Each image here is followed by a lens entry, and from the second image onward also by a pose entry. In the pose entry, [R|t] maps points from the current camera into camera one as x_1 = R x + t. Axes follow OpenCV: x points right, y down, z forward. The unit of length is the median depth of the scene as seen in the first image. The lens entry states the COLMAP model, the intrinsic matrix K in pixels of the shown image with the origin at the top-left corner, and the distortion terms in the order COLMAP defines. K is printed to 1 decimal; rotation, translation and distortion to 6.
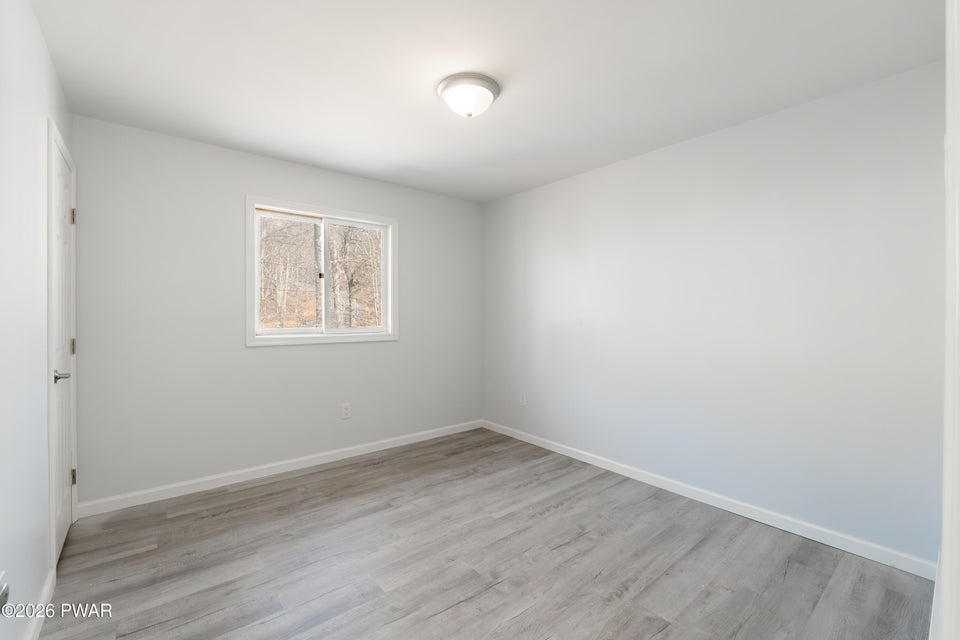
lens RADIAL K [[406.2, 0, 475.3], [0, 406.2, 315.8], [0, 0, 1]] dist [-0.008324, 0.000342]
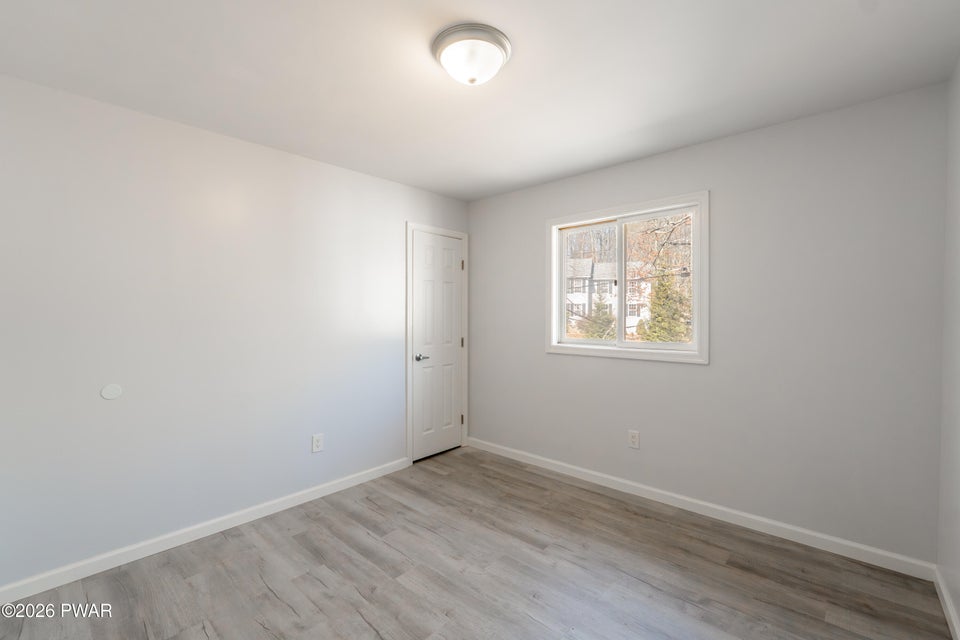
lens RADIAL K [[406.2, 0, 473.6], [0, 406.2, 321.6], [0, 0, 1]] dist [-0.008324, 0.000342]
pose [[0.157032, 0.016116, -0.987462, 0.553555], [-0.005830, 0.999865, 0.015391, -0.028491], [0.987576, 0.003340, 0.157105, 0.632100]]
